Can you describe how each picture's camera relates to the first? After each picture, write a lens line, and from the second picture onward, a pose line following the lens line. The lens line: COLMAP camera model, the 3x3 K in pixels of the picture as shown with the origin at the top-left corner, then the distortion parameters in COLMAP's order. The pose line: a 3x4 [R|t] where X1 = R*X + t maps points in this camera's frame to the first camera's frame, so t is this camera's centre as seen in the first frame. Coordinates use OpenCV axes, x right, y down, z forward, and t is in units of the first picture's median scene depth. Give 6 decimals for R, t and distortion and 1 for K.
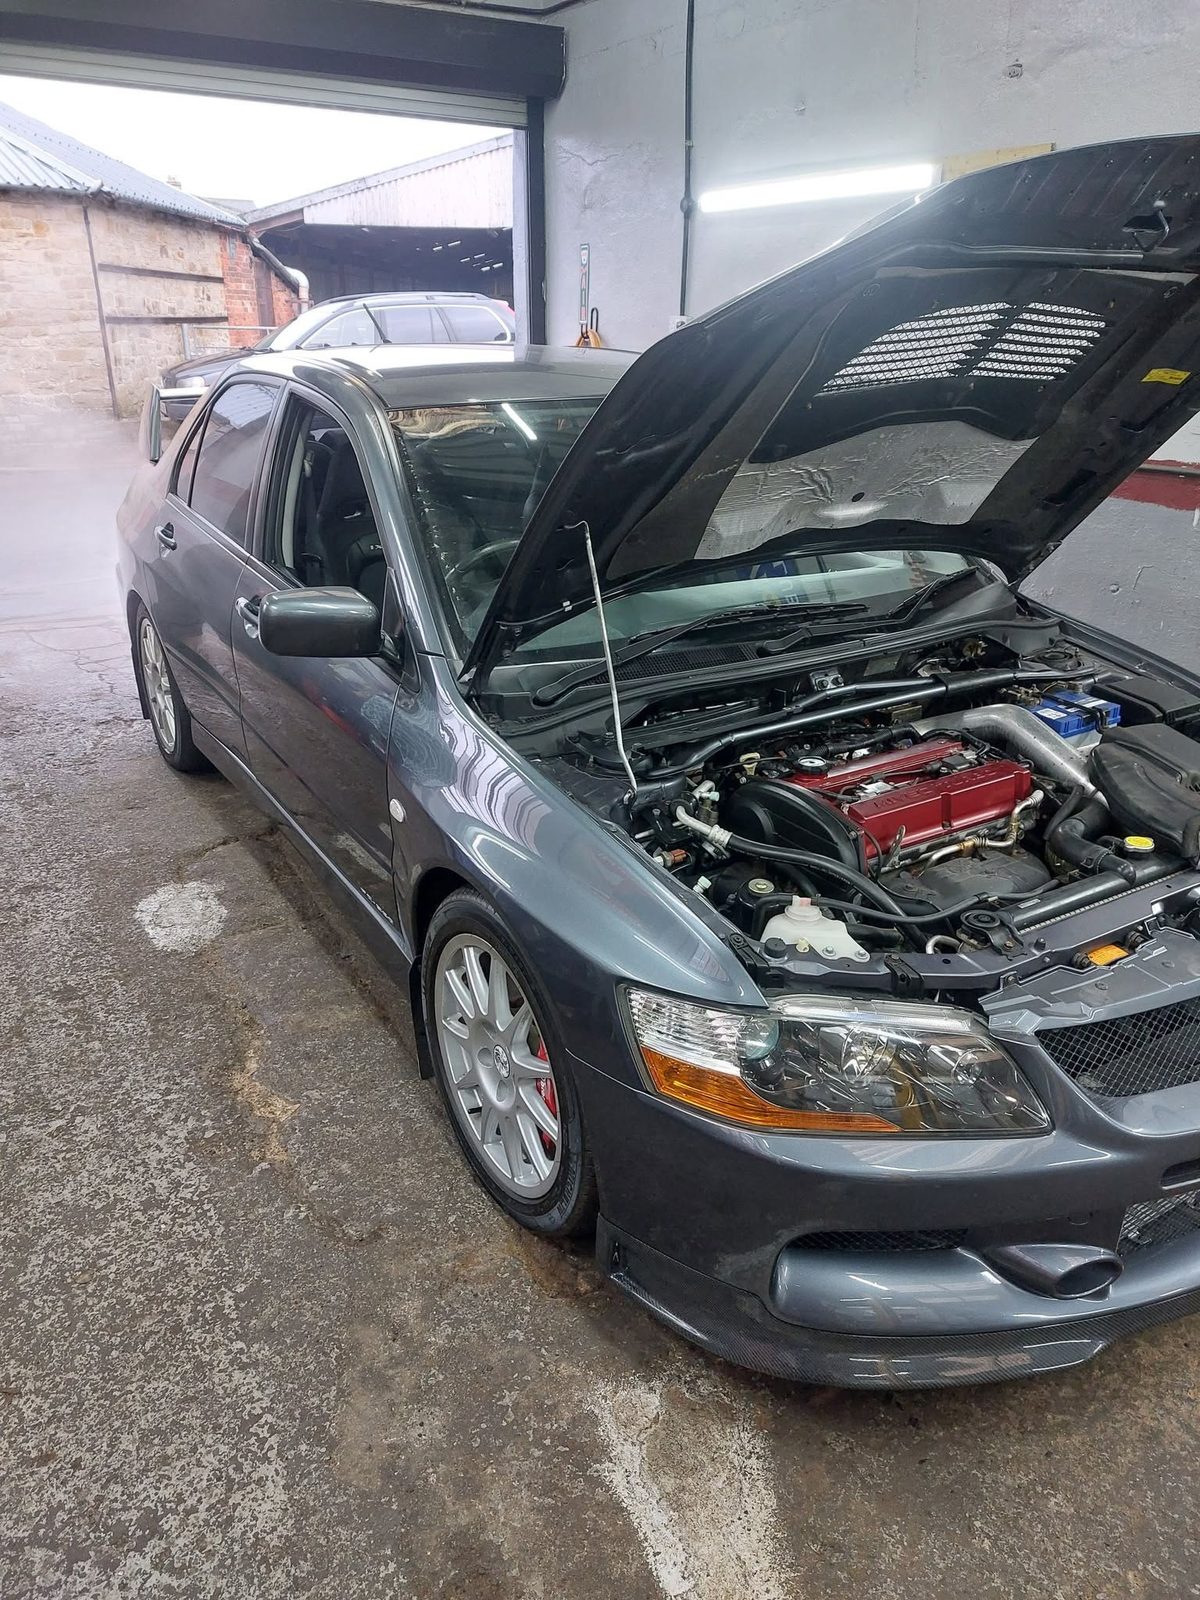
lens RADIAL K [[1151.3, 0, 635.3], [0, 1151.3, 826.3], [0, 0, 1]] dist [0.036616, -0.030251]
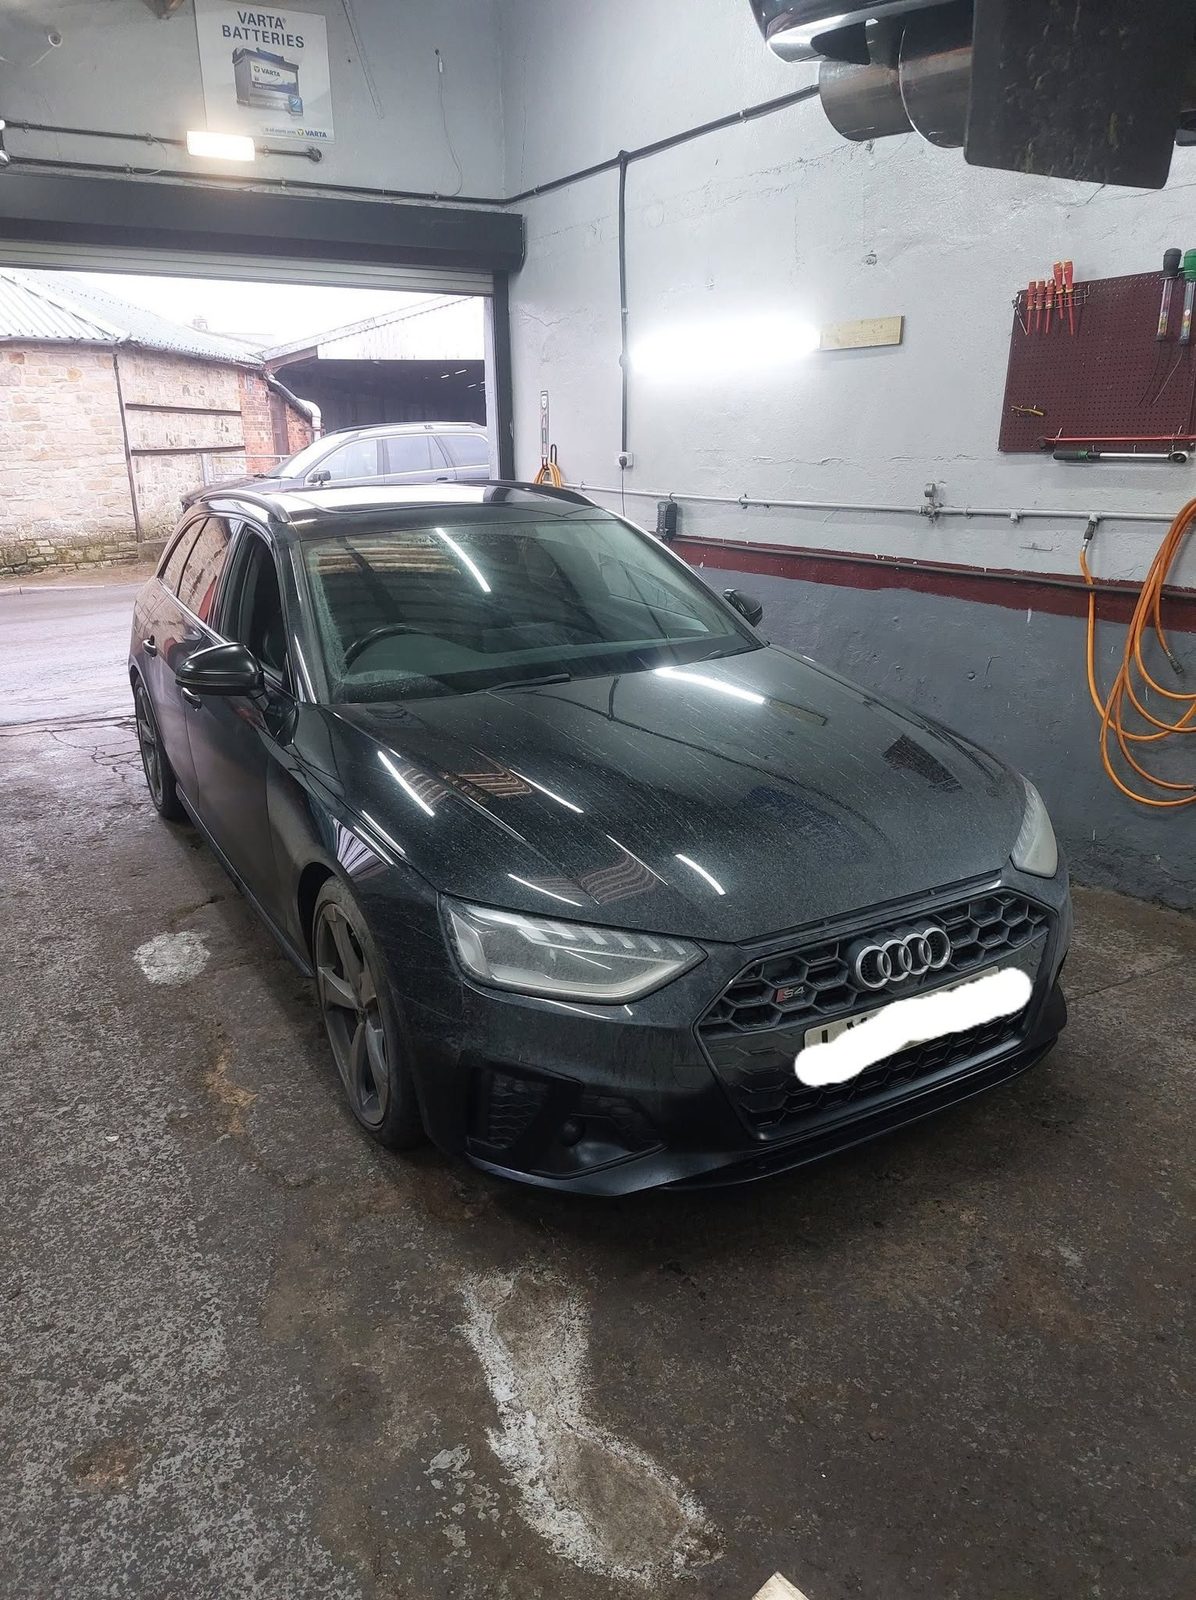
lens RADIAL K [[1151.3, 0, 626.7], [0, 1151.3, 813.5], [0, 0, 1]] dist [0.036616, -0.030251]
pose [[0.999730, -0.016077, -0.016767, 0.106799], [0.014420, 0.995407, -0.094637, 0.052545], [0.018211, 0.094370, 0.995371, -0.209545]]
